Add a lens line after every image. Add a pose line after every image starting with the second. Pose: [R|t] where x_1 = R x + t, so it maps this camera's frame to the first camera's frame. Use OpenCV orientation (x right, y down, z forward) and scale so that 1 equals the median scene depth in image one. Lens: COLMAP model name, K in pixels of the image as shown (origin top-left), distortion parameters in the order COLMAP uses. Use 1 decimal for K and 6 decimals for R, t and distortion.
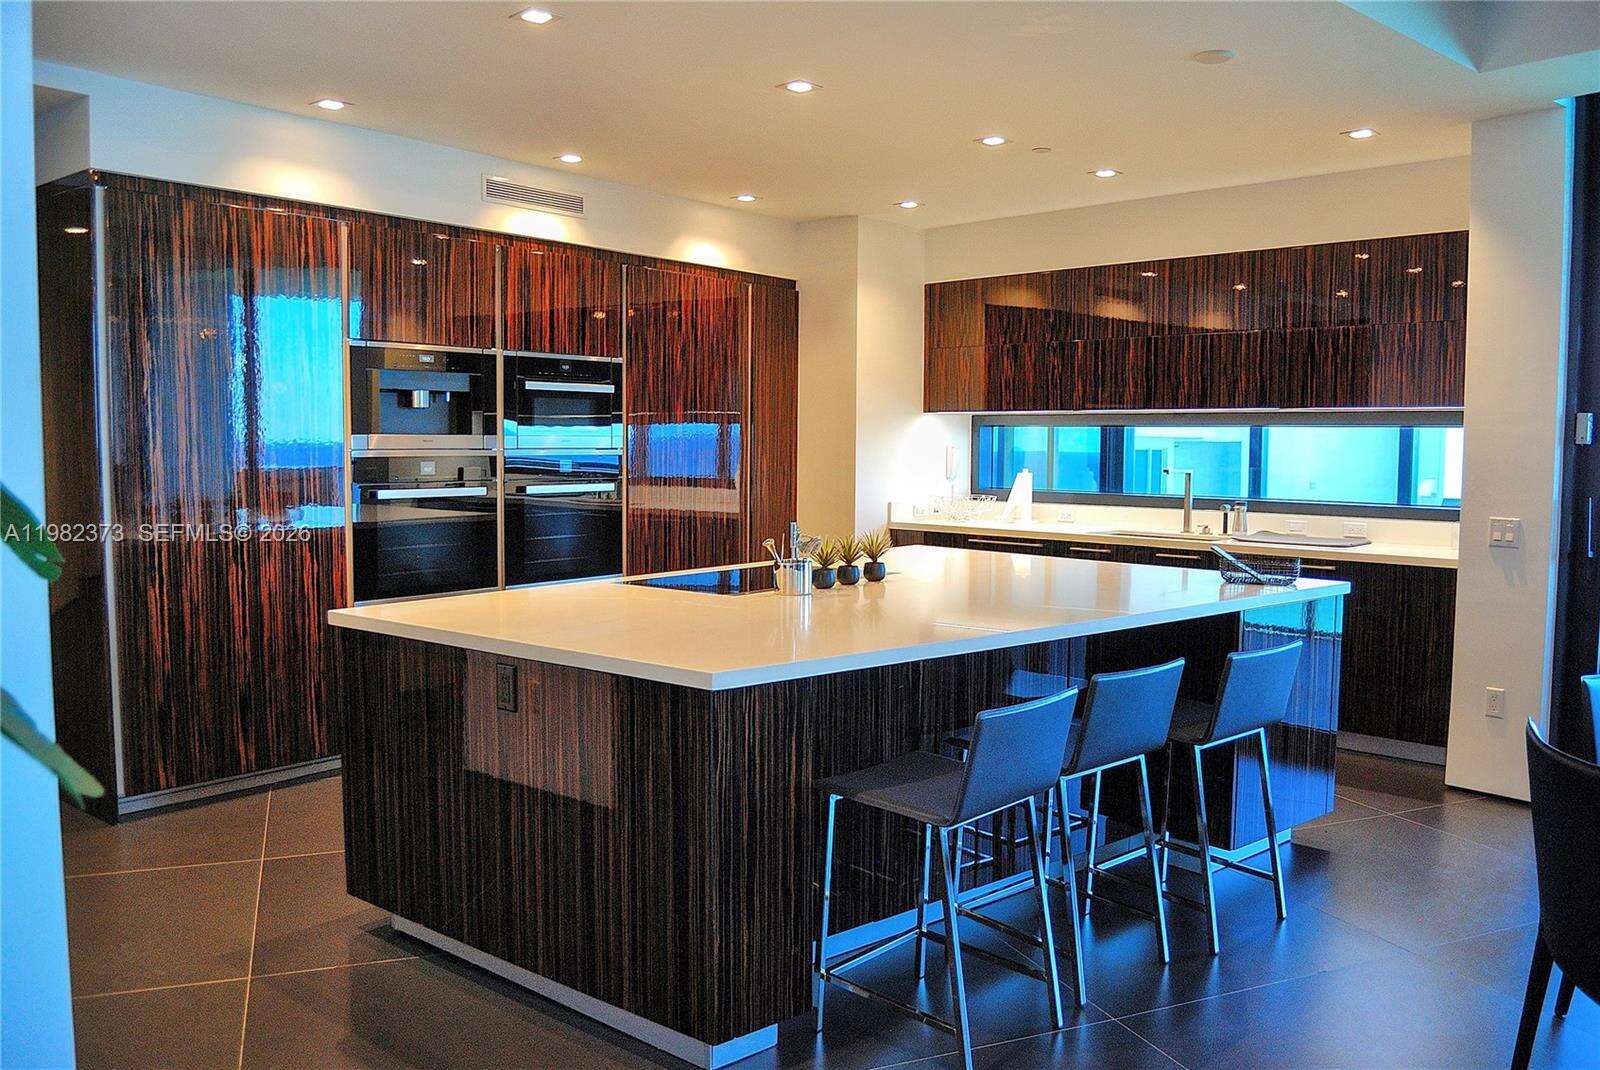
lens RADIAL K [[1239.6, 0, 774.8], [0, 1239.6, 538.0], [0, 0, 1]] dist [-0.067732, 0.001892]
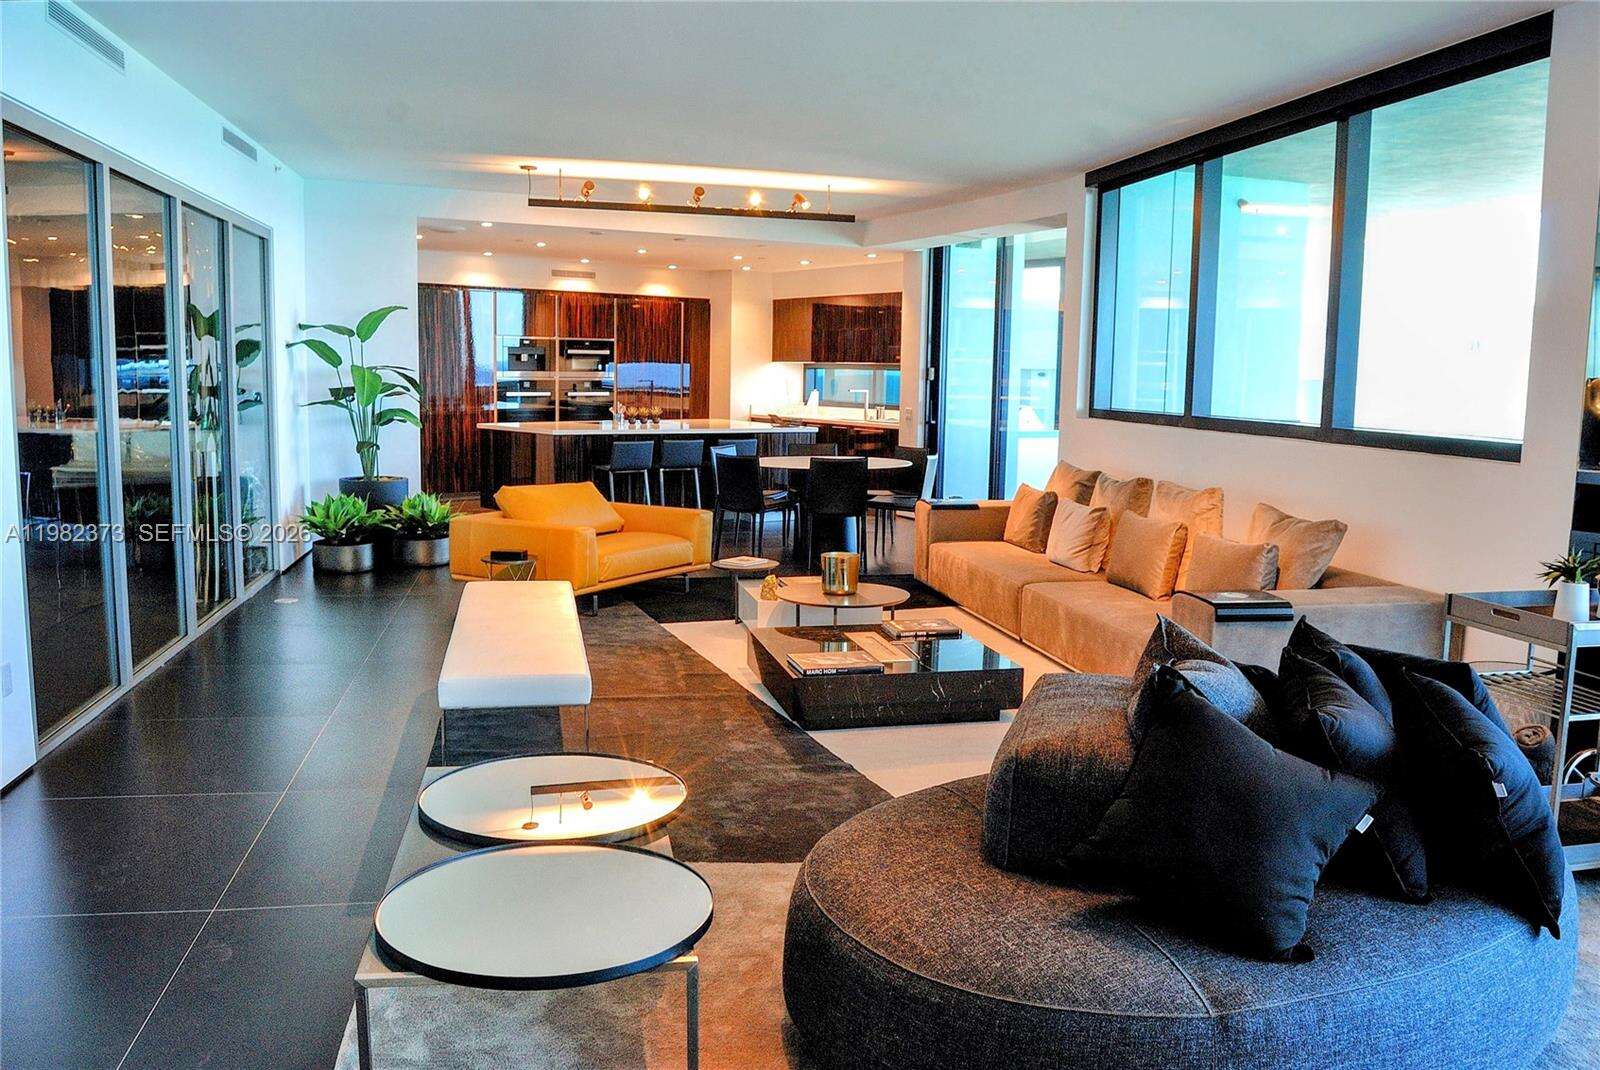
lens RADIAL K [[1290.6, 0, 828.3], [0, 1290.6, 536.5], [0, 0, 1]] dist [-0.075758, 0.008388]
pose [[0.989106, 0.032407, -0.143591, 0.643315], [-0.024669, 0.998162, 0.055347, 0.084129], [0.145121, -0.051202, 0.988088, -1.376209]]
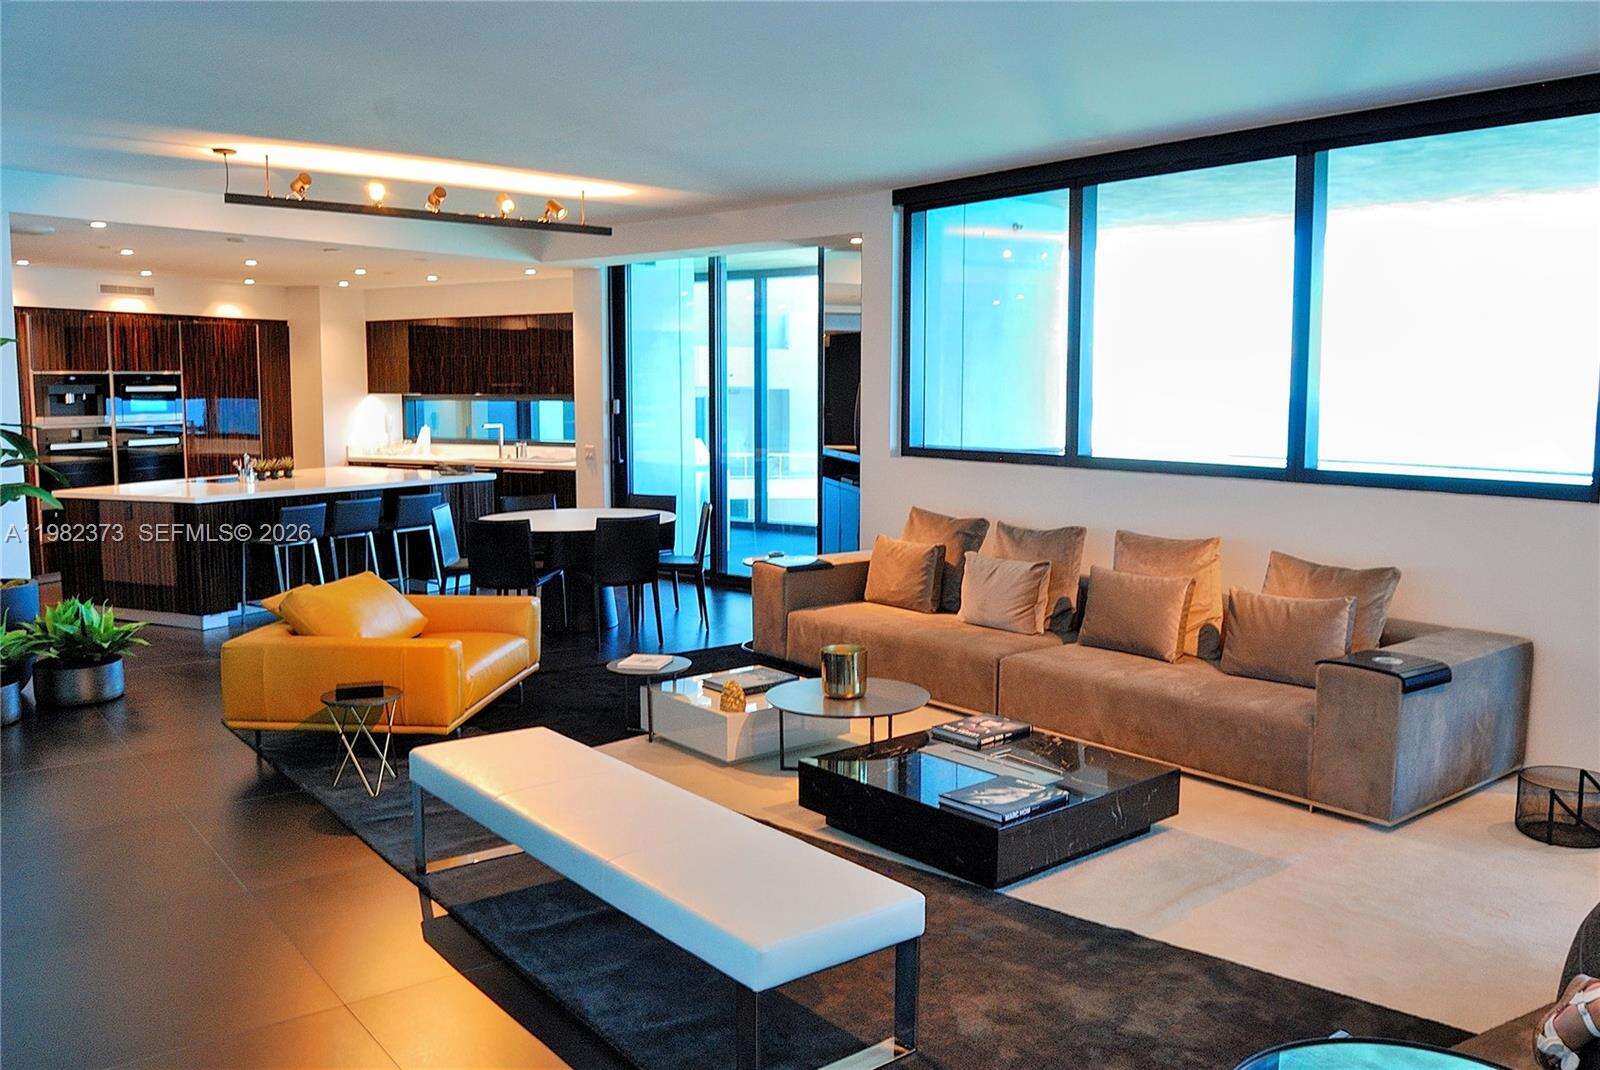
lens RADIAL K [[1290.6, 0, 828.3], [0, 1290.6, 536.5], [0, 0, 1]] dist [-0.075758, 0.008388]
pose [[0.948765, -0.039929, 0.313450, 0.197356], [0.026210, 0.998510, 0.047862, 0.037755], [-0.314894, -0.037194, 0.948398, -1.132414]]
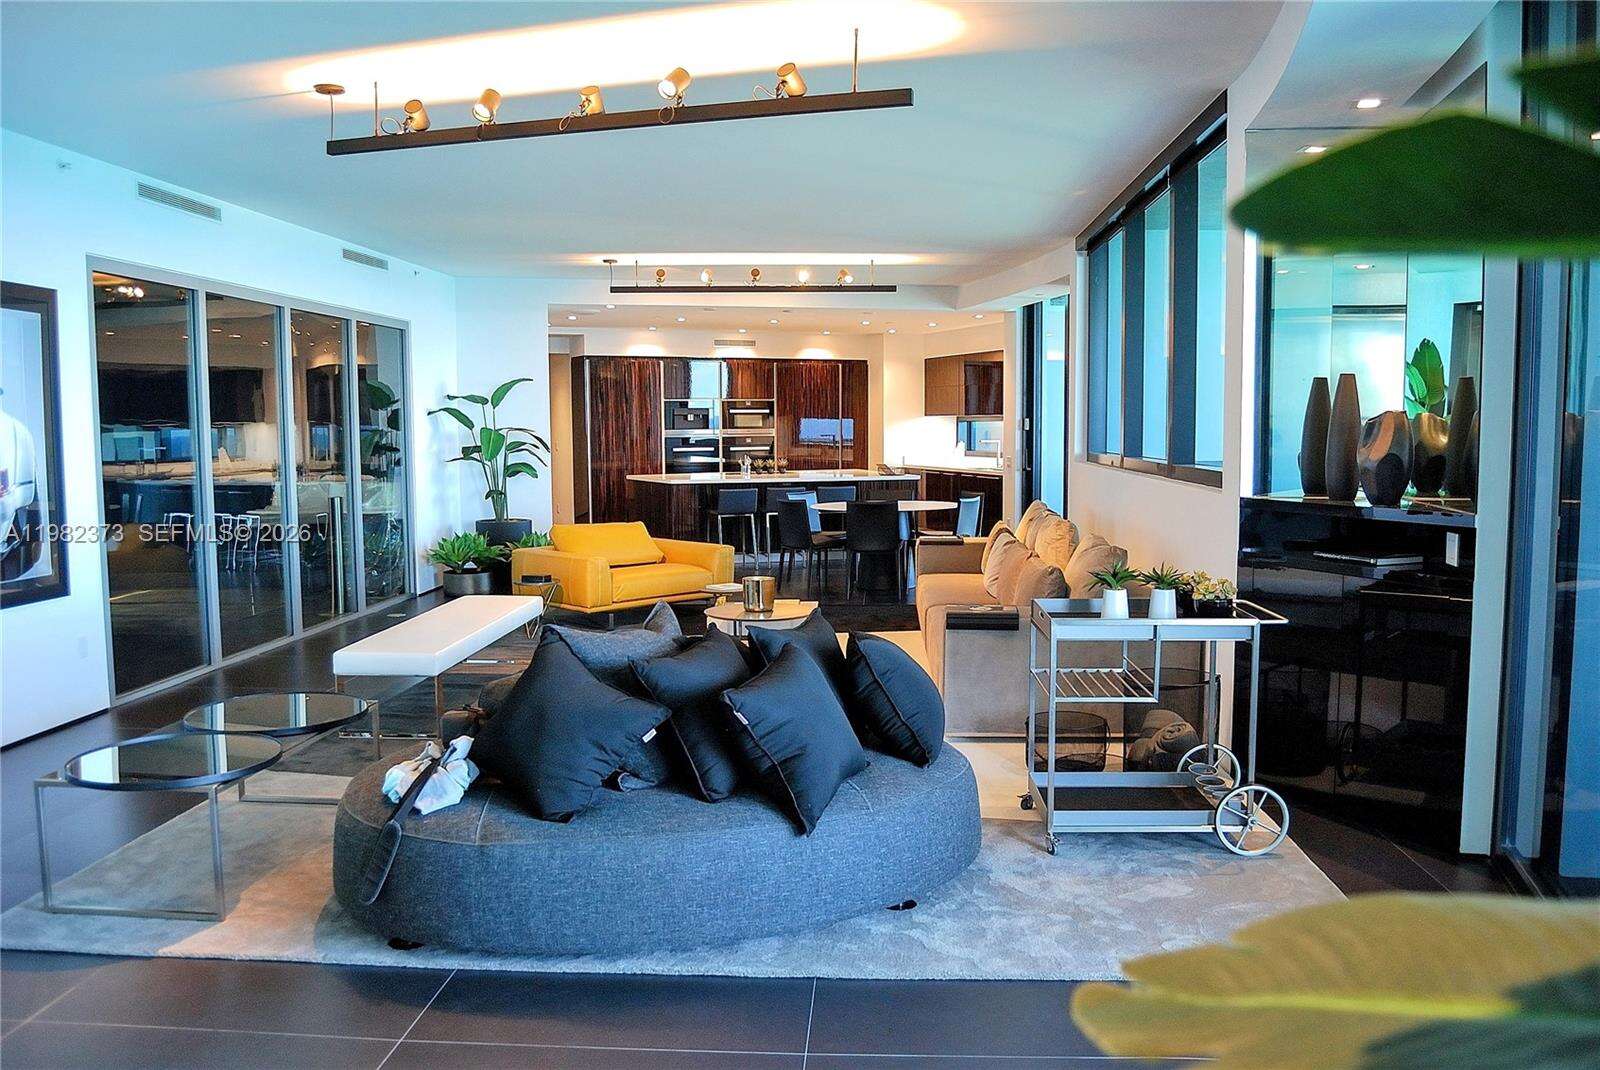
lens RADIAL K [[1290.6, 0, 828.3], [0, 1290.6, 536.5], [0, 0, 1]] dist [-0.075758, 0.008388]
pose [[0.913941, 0.025929, -0.405017, 1.100060], [-0.019703, 0.999615, 0.019534, 0.090852], [0.405368, -0.009873, 0.914100, -1.459504]]
